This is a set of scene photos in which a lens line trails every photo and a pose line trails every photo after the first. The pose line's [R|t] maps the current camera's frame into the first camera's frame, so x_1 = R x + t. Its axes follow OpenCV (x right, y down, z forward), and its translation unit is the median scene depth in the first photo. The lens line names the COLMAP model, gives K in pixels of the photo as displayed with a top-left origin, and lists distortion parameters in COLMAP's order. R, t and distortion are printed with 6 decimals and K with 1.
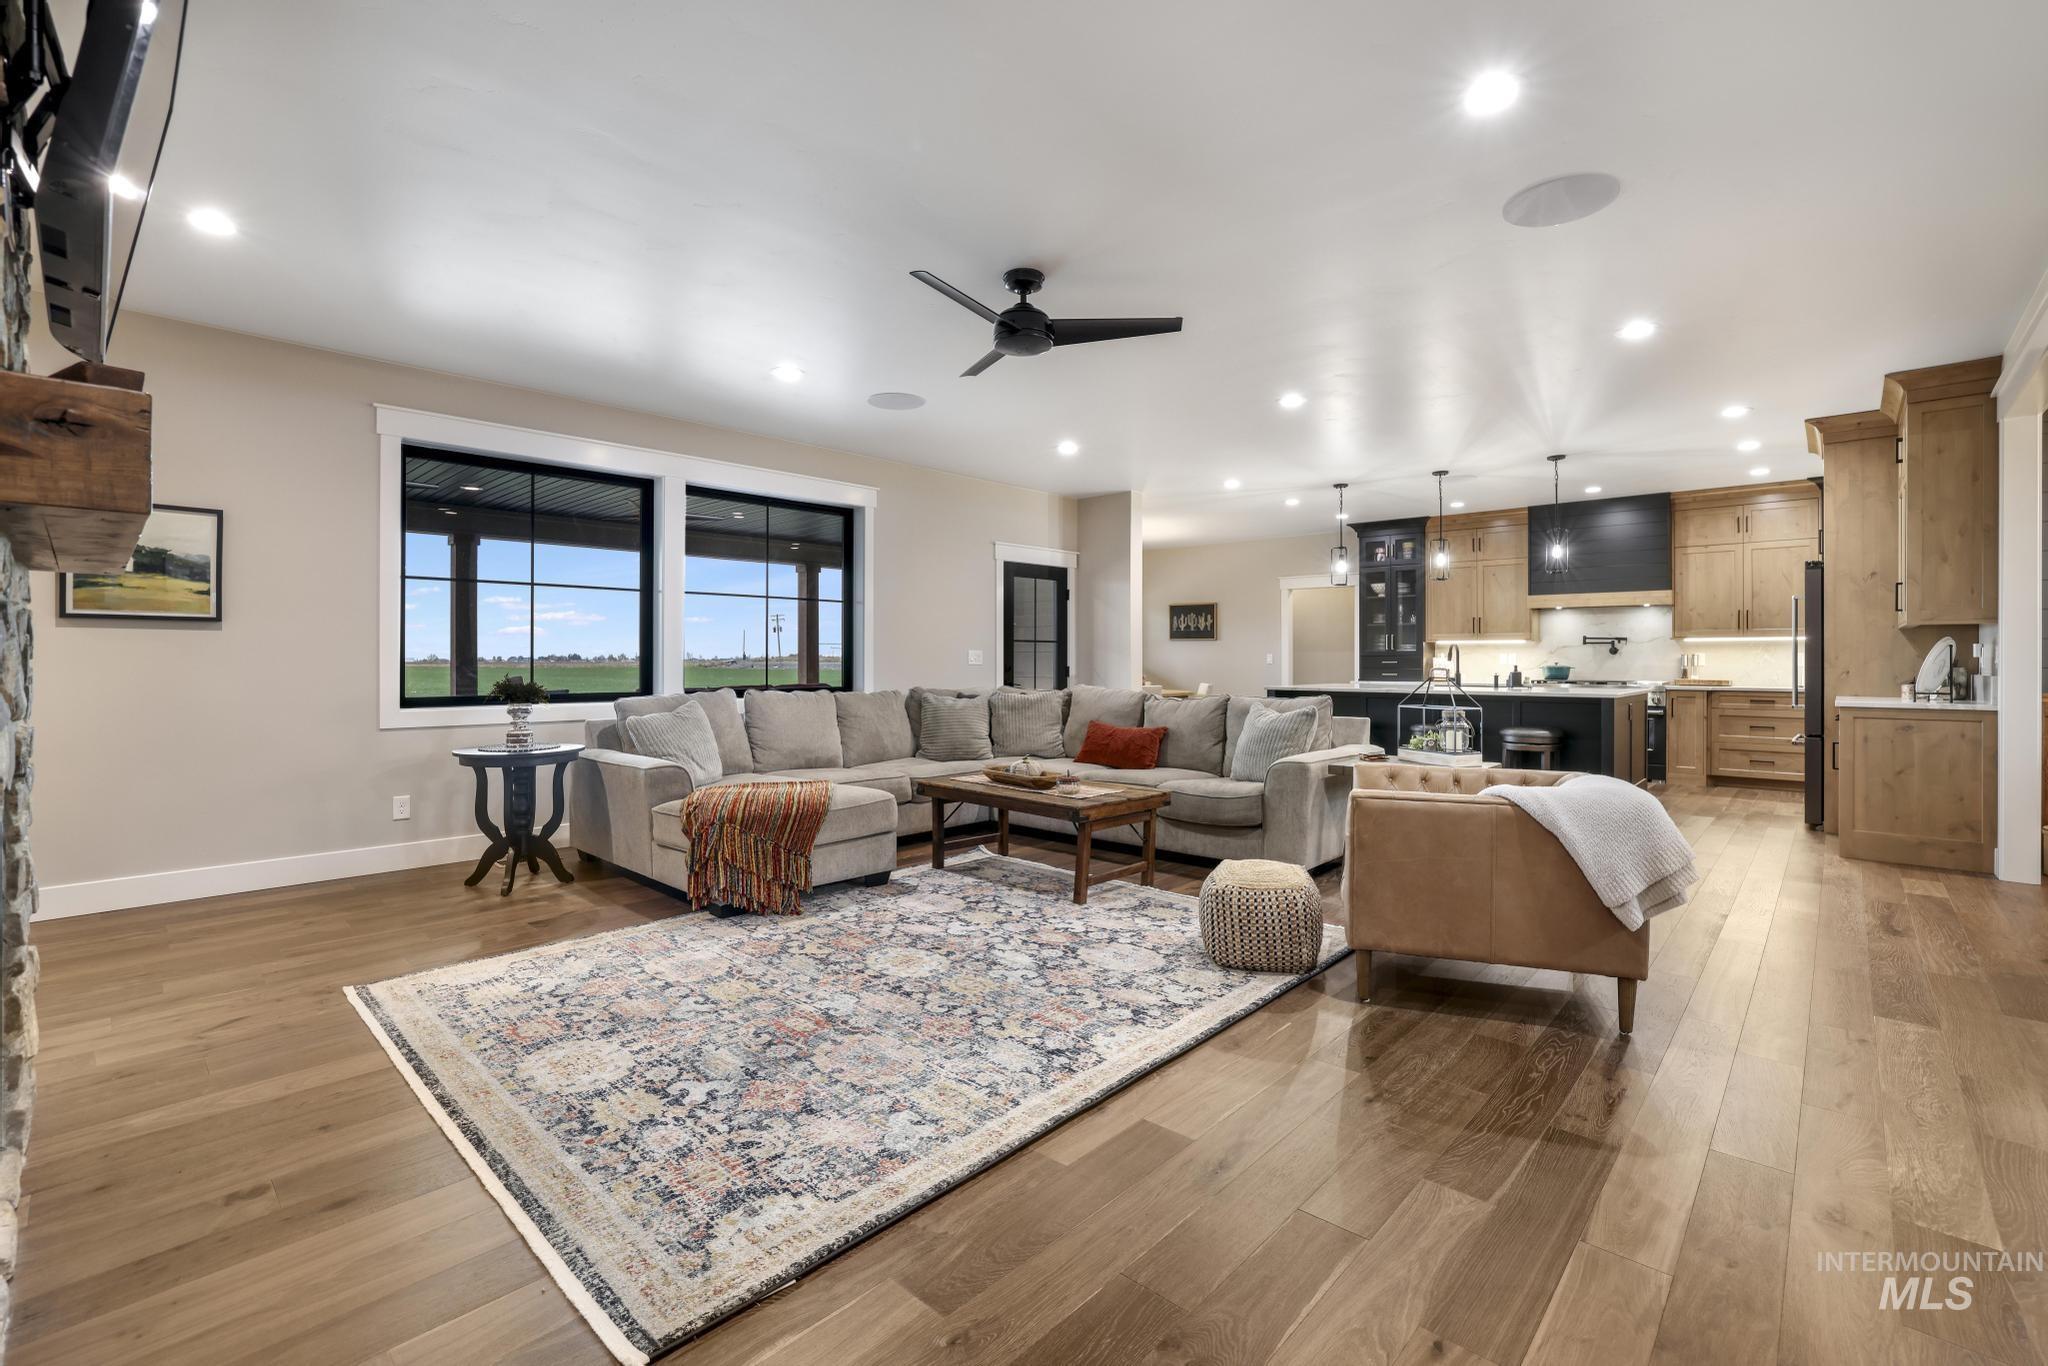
lens RADIAL K [[885.6, 0, 1019.0], [0, 885.6, 665.7], [0, 0, 1]] dist [0.004052, 0.001682]
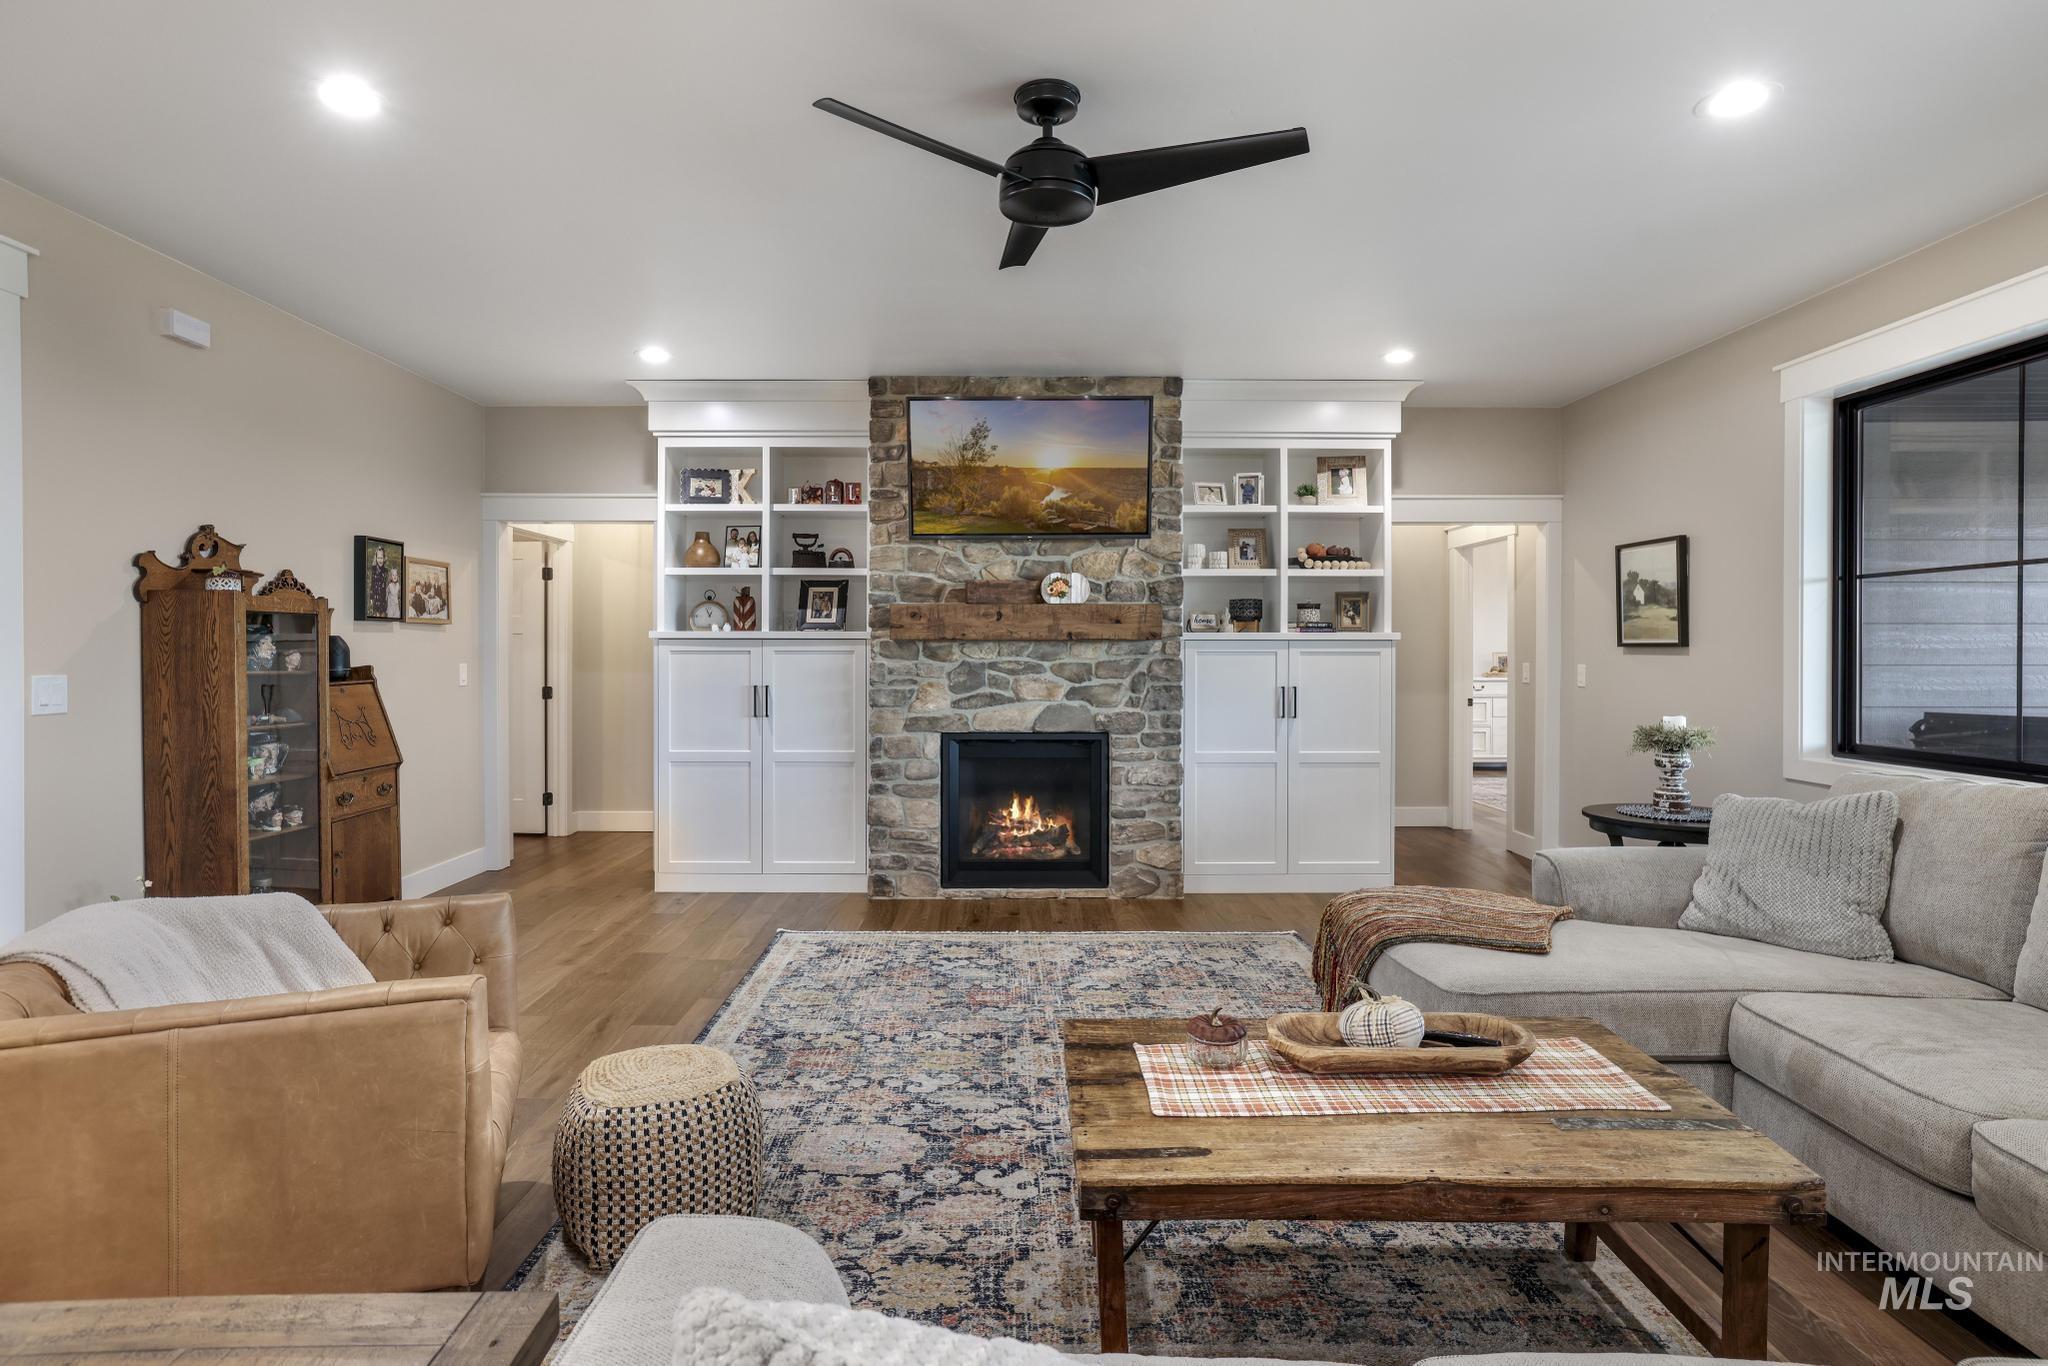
lens RADIAL K [[1085.9, 0, 1019.6], [0, 1085.9, 670.2], [0, 0, 1]] dist [-0.000585, -0.000009]
pose [[-0.719633, 0.012867, -0.694235, 0.625488], [-0.003573, 0.999746, 0.022233, -0.061253], [0.694345, 0.018480, -0.719405, 1.748294]]
